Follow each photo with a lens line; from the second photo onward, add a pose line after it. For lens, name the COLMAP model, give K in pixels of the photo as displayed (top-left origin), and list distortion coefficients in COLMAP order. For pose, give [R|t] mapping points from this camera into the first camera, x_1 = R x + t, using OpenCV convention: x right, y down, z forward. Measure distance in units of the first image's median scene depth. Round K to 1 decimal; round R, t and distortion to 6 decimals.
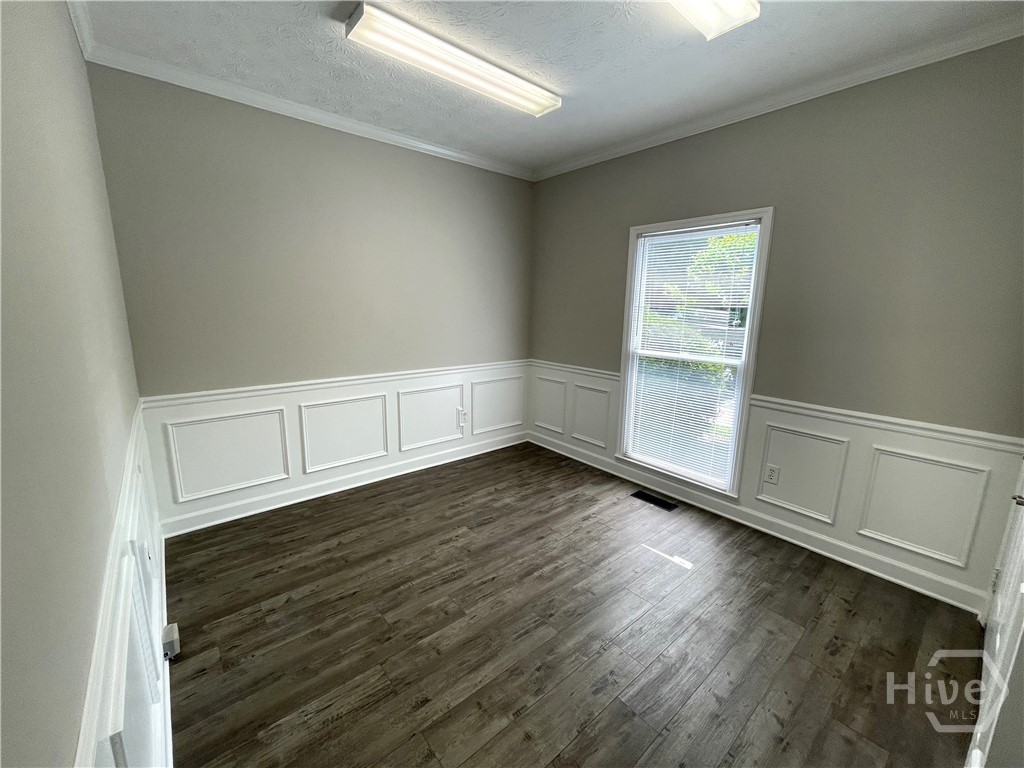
lens RADIAL K [[418.6, 0, 511.3], [0, 418.6, 382.5], [0, 0, 1]] dist [-0.000563, 0.000306]
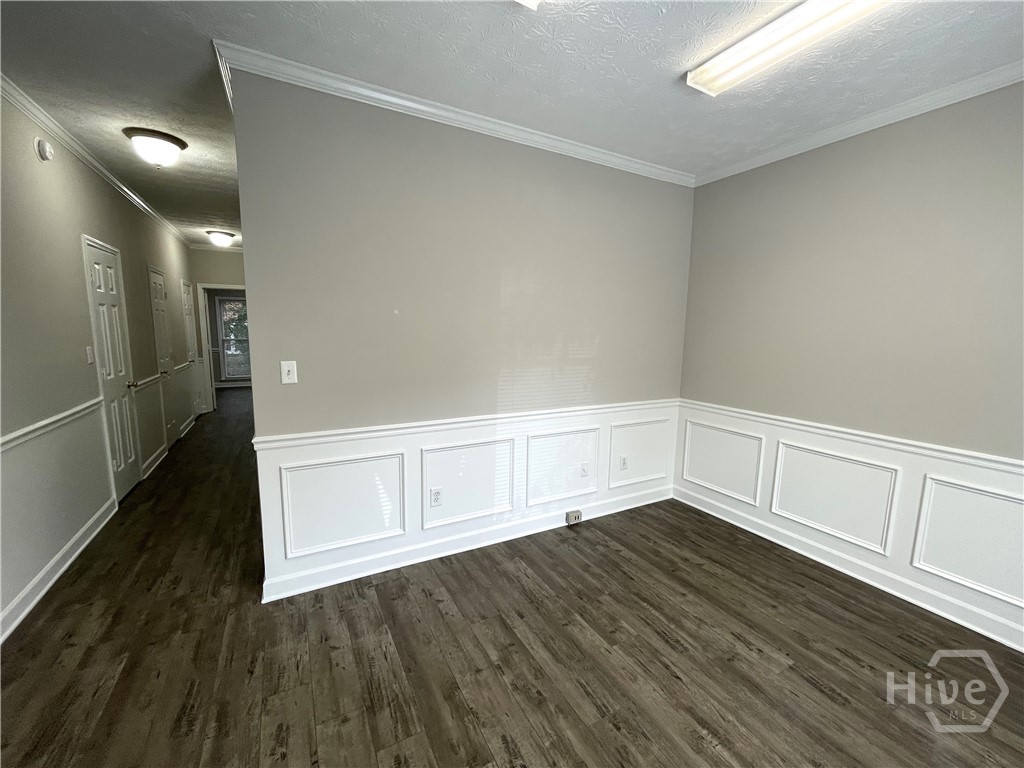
lens RADIAL K [[418.6, 0, 511.3], [0, 418.6, 382.5], [0, 0, 1]] dist [-0.000563, 0.000306]
pose [[-0.195497, 0.107546, -0.974790, 0.702957], [-0.207354, 0.966965, 0.148268, -0.119371], [0.958533, 0.231113, -0.166738, 0.674668]]
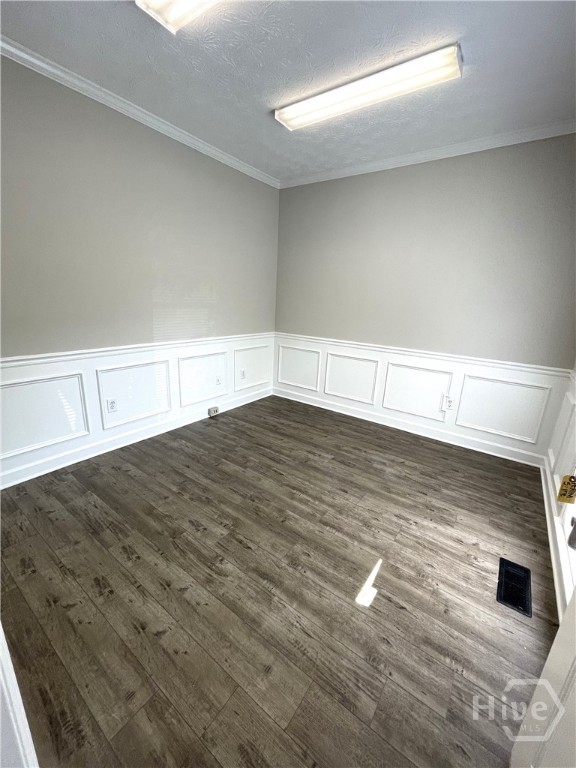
lens RADIAL K [[309.8, 0, 289.9], [0, 309.8, 382.9], [0, 0, 1]] dist [-0.002195, -0.000296]
pose [[0.243302, 0.254728, -0.935905, 0.870079], [-0.225181, 0.953371, 0.200943, -0.063030], [0.943450, 0.161858, 0.289317, 0.635953]]
